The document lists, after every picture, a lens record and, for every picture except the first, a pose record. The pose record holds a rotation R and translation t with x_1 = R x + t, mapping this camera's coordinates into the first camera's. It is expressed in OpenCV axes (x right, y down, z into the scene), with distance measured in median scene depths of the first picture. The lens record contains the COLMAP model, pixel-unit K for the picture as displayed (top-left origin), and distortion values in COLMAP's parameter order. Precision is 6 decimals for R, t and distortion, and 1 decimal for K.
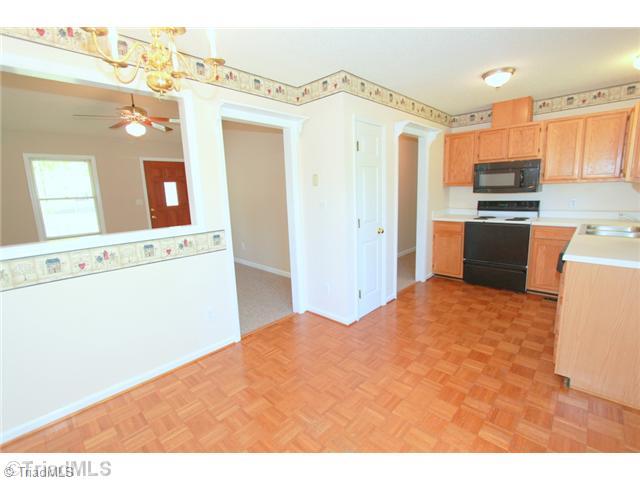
lens RADIAL K [[294.6, 0, 320.5], [0, 294.6, 242.2], [0, 0, 1]] dist [-0.019837, 0.000255]
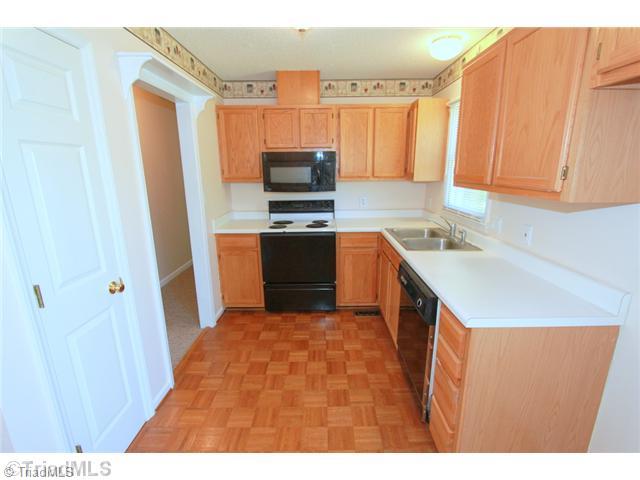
lens RADIAL K [[294.6, 0, 325.3], [0, 294.6, 236.7], [0, 0, 1]] dist [-0.019837, 0.000255]
pose [[0.721155, -0.127649, 0.680912, 0.122522], [0.107253, 0.991599, 0.072300, -0.101232], [-0.684421, 0.020890, 0.728788, 0.385102]]
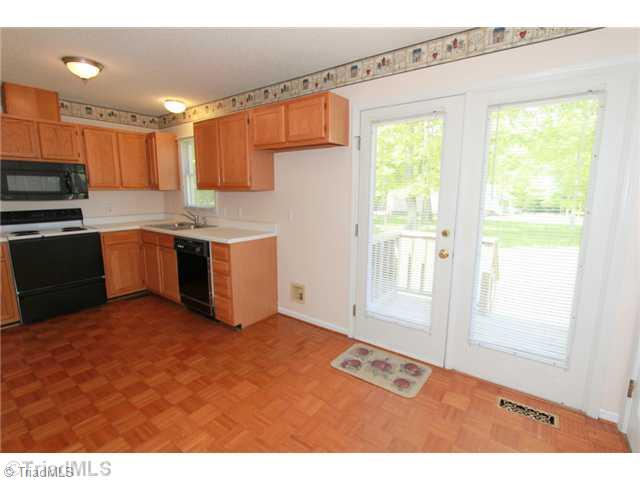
lens RADIAL K [[294.6, 0, 330.1], [0, 294.6, 242.1], [0, 0, 1]] dist [-0.019837, 0.000255]
pose [[-0.152741, -0.134865, 0.979021, -0.316156], [0.178581, 0.970570, 0.161562, -0.043434], [-0.971997, 0.199512, -0.124161, 0.355381]]
